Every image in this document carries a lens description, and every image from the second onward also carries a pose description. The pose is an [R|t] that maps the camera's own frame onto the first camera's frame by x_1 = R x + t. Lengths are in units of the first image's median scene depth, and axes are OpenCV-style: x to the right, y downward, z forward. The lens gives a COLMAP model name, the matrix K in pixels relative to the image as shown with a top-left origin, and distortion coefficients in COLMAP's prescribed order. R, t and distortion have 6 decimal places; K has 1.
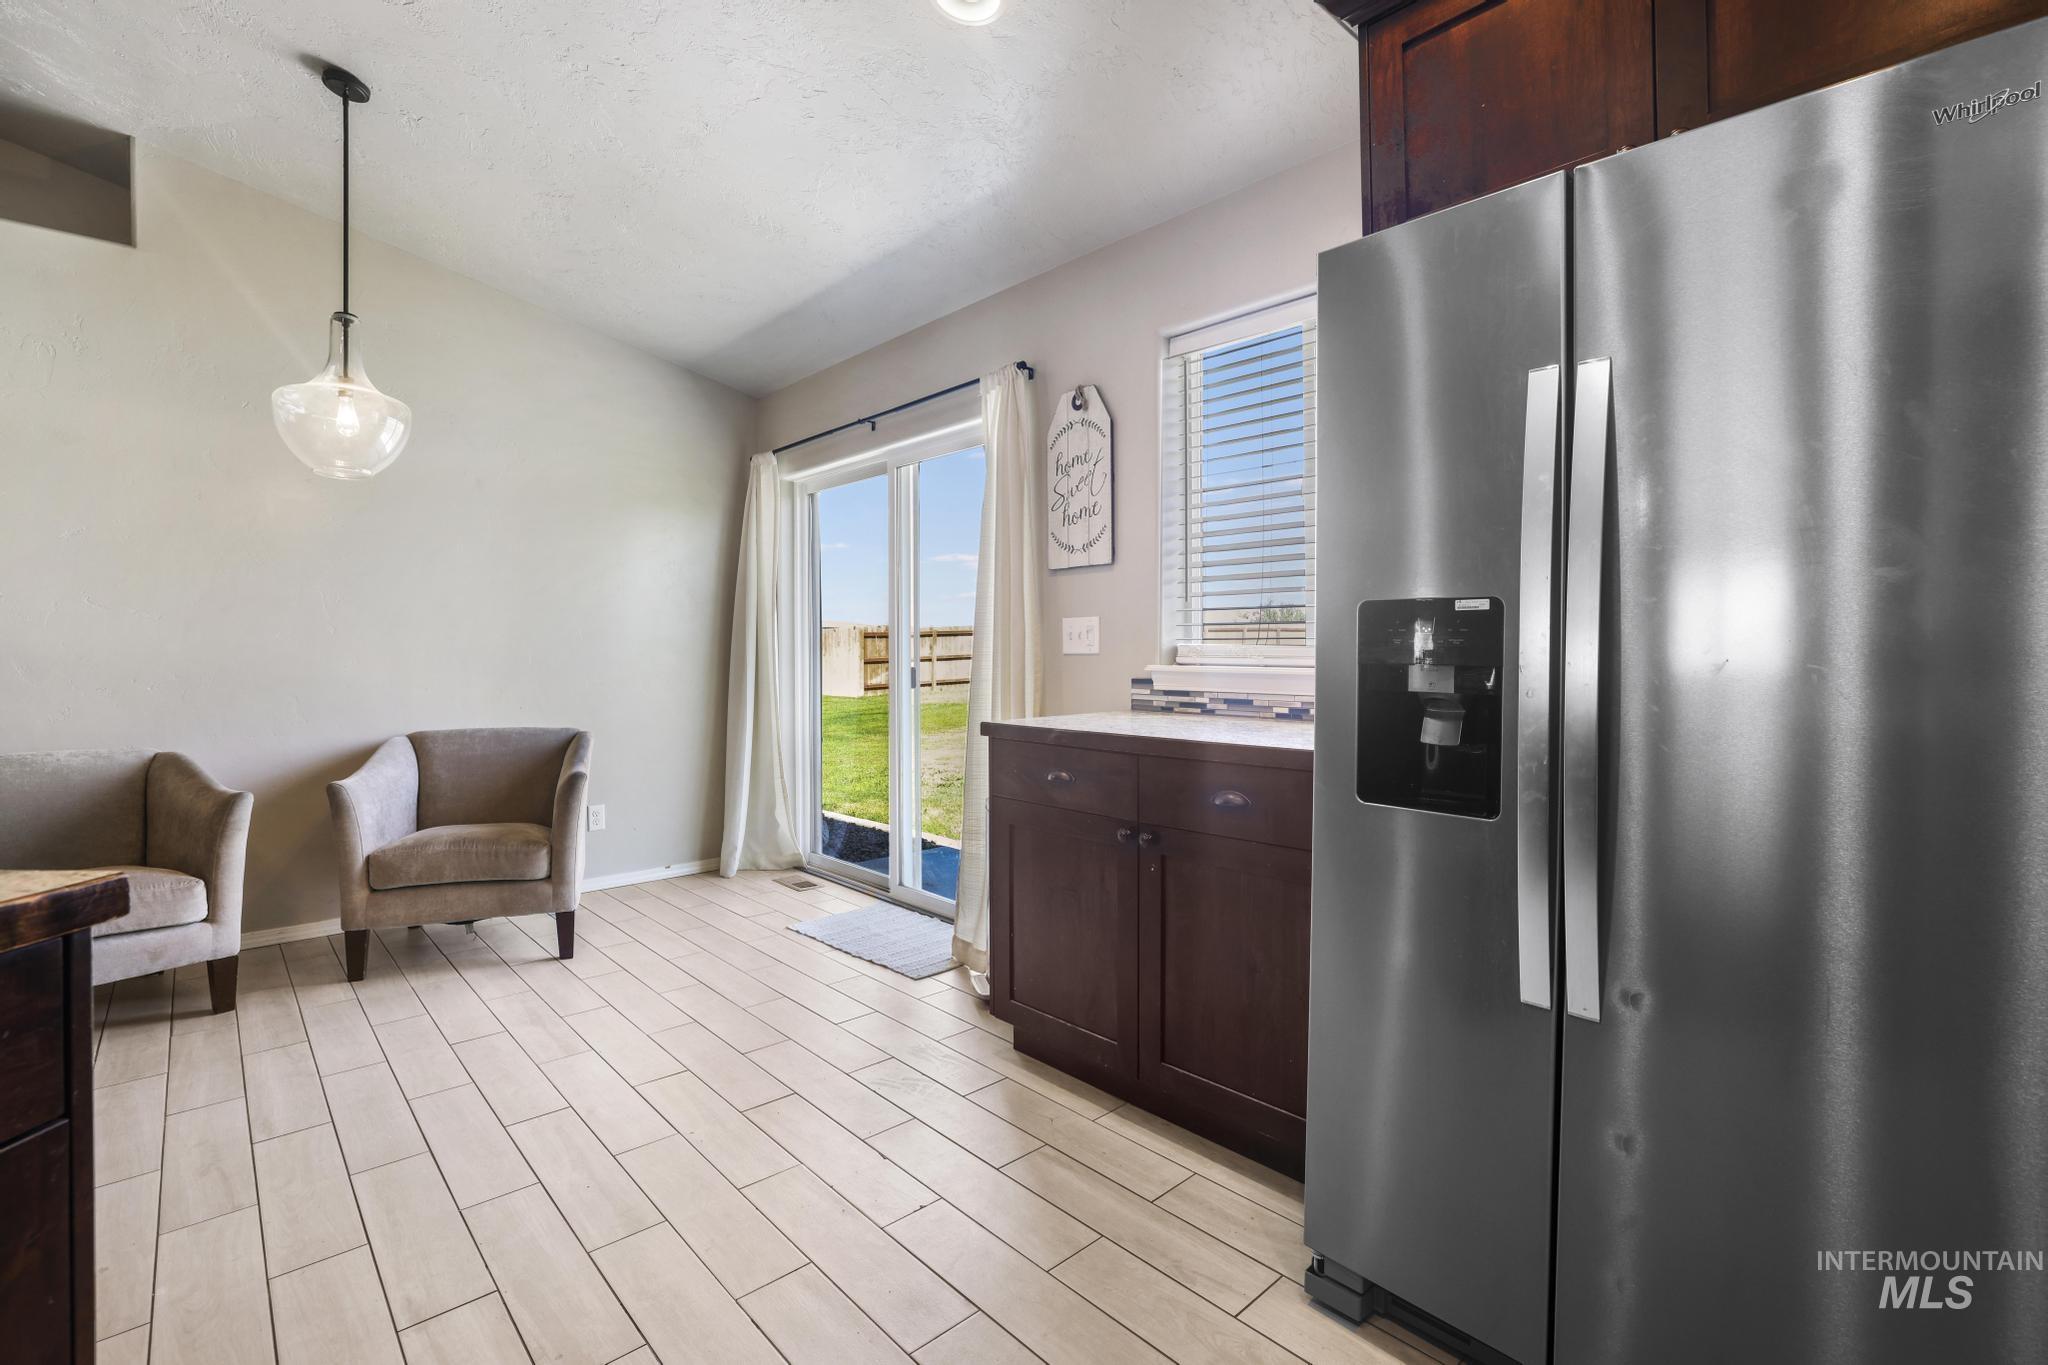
lens RADIAL K [[909.8, 0, 1023.5], [0, 909.8, 667.5], [0, 0, 1]] dist [-0.048912, 0.016765]
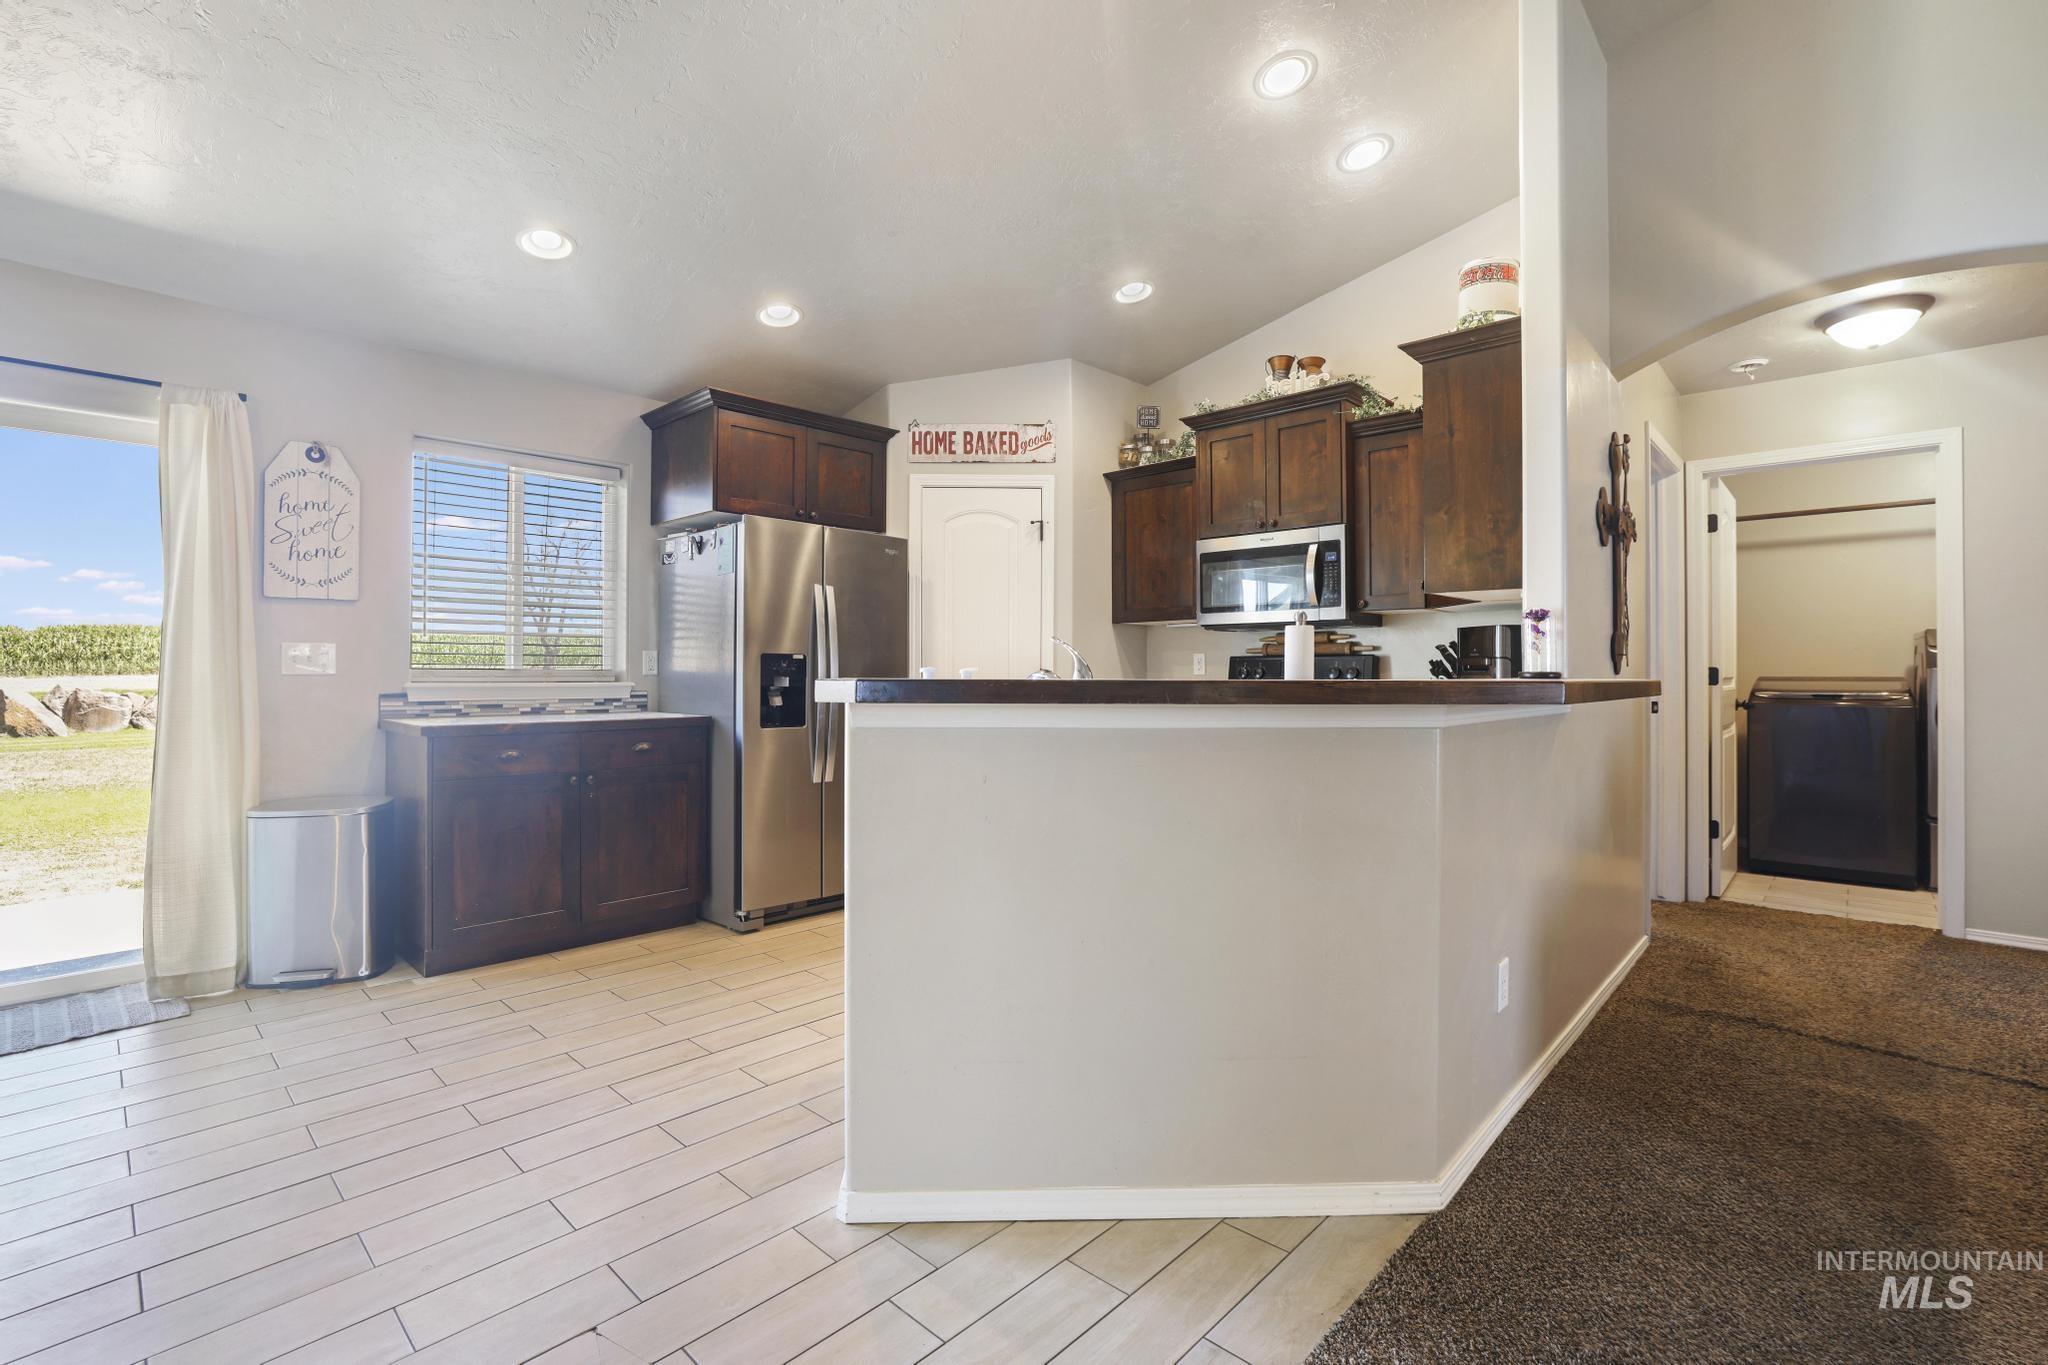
lens RADIAL K [[909.8, 0, 1023.5], [0, 909.8, 667.5], [0, 0, 1]] dist [-0.048912, 0.016765]
pose [[-0.065310, 0.006073, 0.997847, -1.120722], [0.019350, 0.999801, -0.004819, -0.001549], [-0.997677, 0.018994, -0.065415, 0.185072]]
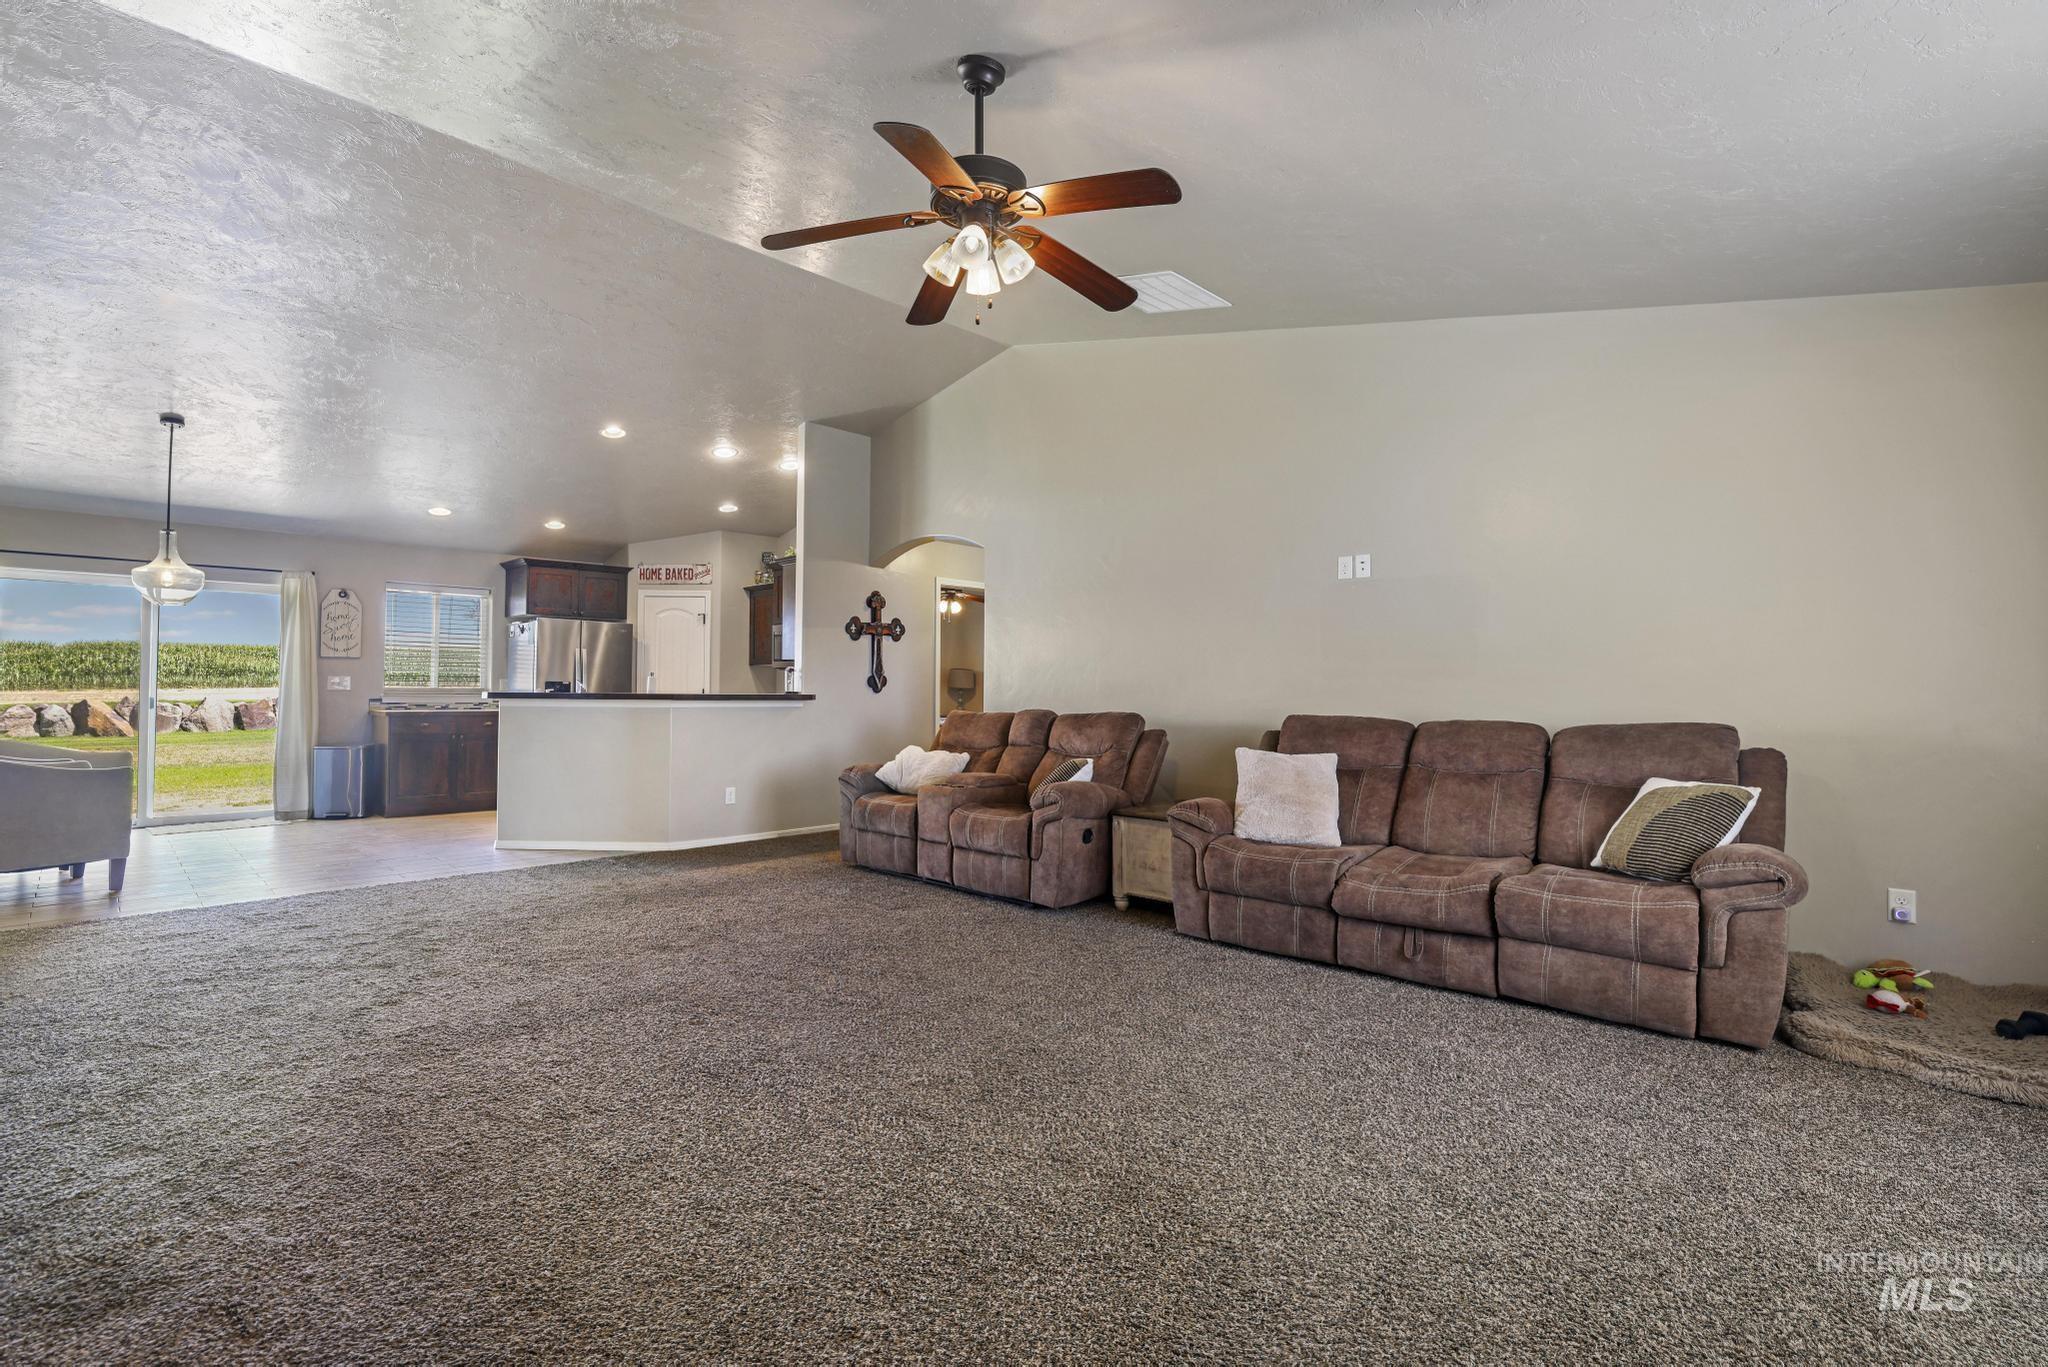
lens RADIAL K [[909.8, 0, 1023.5], [0, 909.8, 668.5], [0, 0, 1]] dist [-0.048912, 0.016765]
pose [[-0.064919, 0.025263, 0.997571, -2.667127], [0.014434, 0.999599, -0.024375, 0.014611], [-0.997786, 0.012817, -0.065257, -0.816917]]
